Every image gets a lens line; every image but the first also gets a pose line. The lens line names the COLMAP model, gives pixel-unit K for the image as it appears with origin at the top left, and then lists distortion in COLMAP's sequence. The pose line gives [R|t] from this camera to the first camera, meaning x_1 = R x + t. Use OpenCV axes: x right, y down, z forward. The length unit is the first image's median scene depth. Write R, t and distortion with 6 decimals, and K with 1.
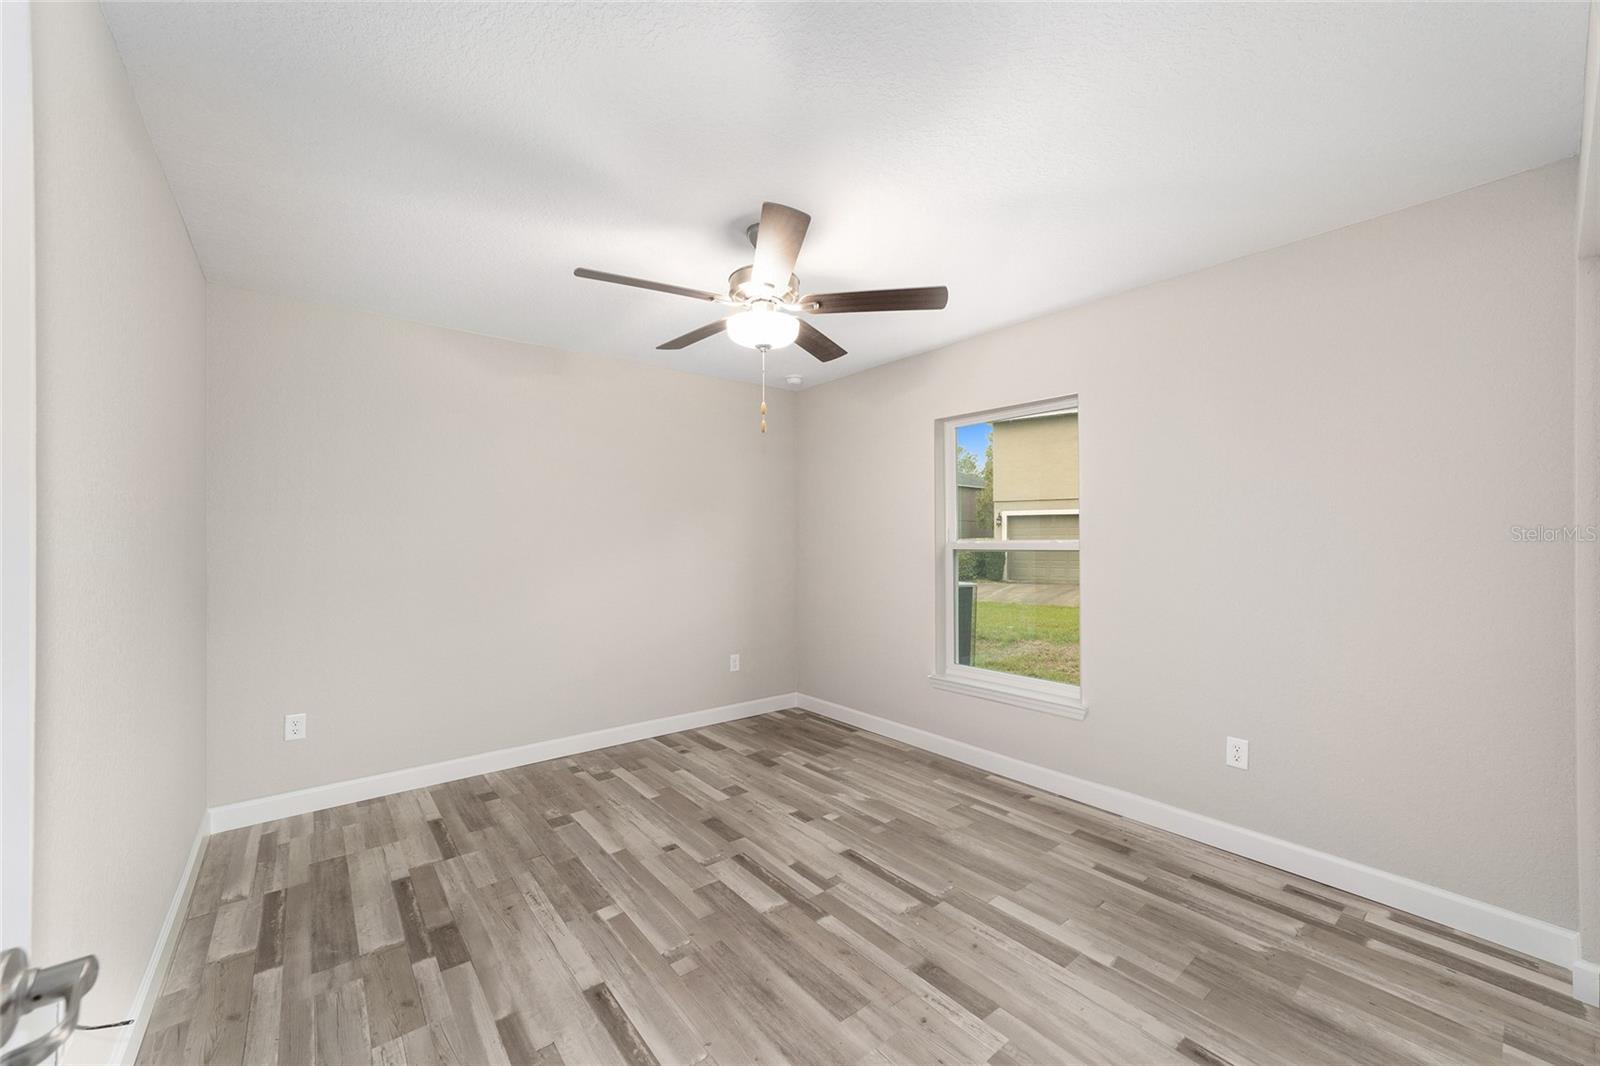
lens RADIAL K [[613.5, 0, 800.8], [0, 613.5, 541.4], [0, 0, 1]] dist [-0.013728, 0.007620]
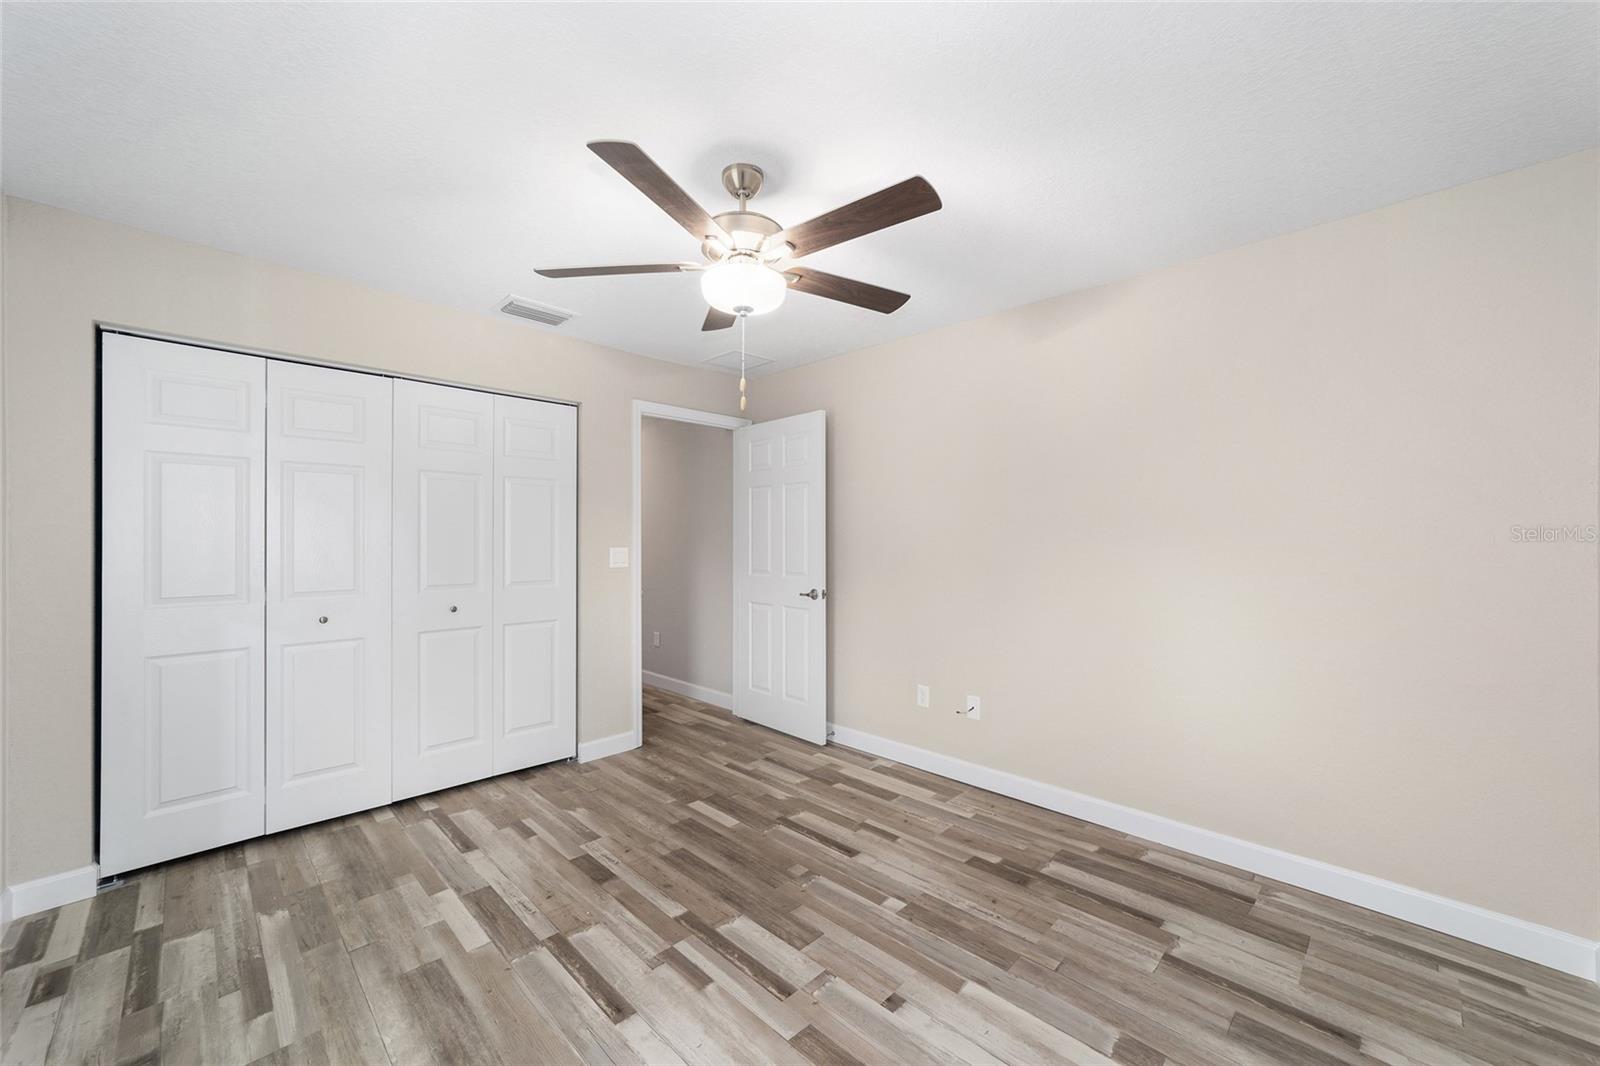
lens RADIAL K [[613.5, 0, 800.8], [0, 613.5, 541.4], [0, 0, 1]] dist [-0.013728, 0.007620]
pose [[-0.994132, 0.001940, -0.108158, -0.051979], [0.001294, 0.999981, 0.006041, -0.001544], [0.108168, 0.005866, -0.994115, 1.990412]]
